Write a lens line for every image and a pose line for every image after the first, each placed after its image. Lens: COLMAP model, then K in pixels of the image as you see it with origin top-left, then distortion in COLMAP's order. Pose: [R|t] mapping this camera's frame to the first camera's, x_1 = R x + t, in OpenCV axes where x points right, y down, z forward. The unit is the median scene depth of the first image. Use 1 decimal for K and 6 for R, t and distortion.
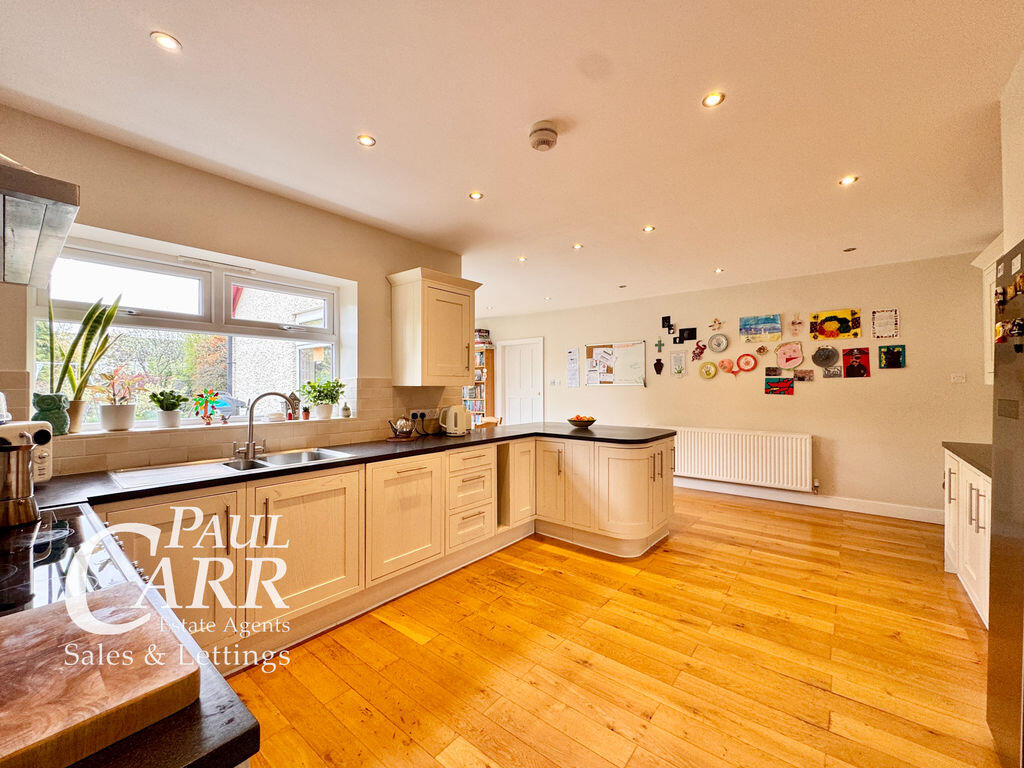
lens RADIAL K [[417.4, 0, 512.0], [0, 417.4, 384.0], [0, 0, 1]] dist [-0.010647, -0.000073]
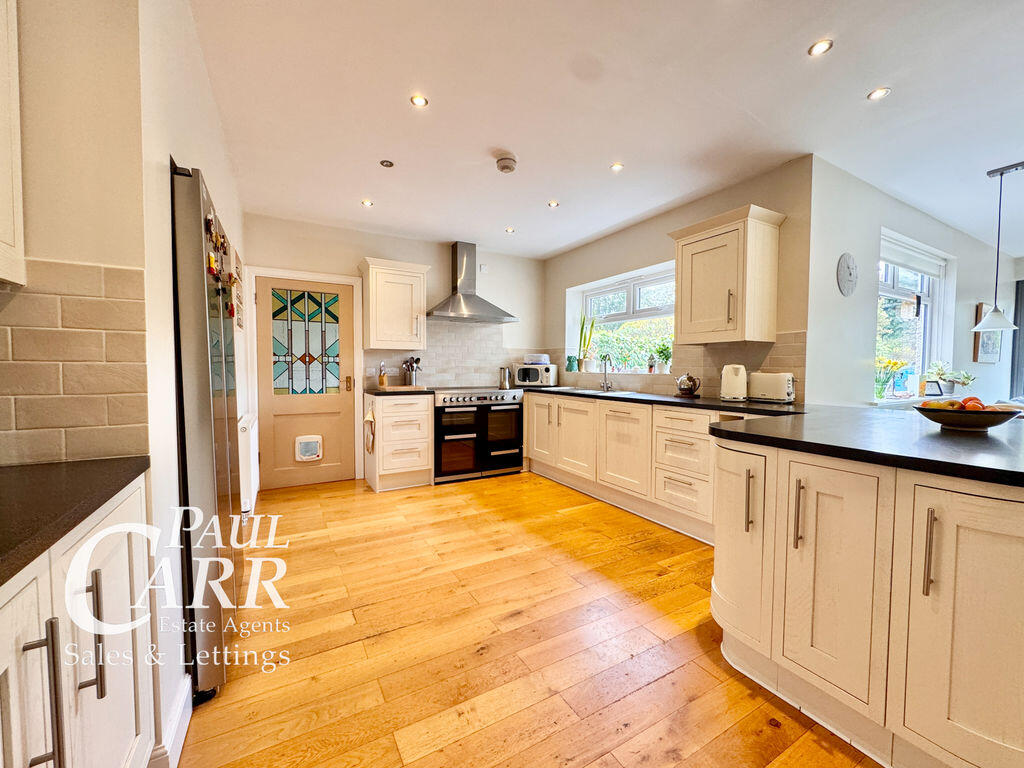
lens RADIAL K [[417.4, 0, 512.0], [0, 417.4, 384.0], [0, 0, 1]] dist [-0.010647, -0.000073]
pose [[-0.368380, 0.039005, -0.928857, 1.061921], [0.004491, 0.999182, 0.040177, 0.068448], [0.929665, 0.010629, -0.368254, 1.167251]]
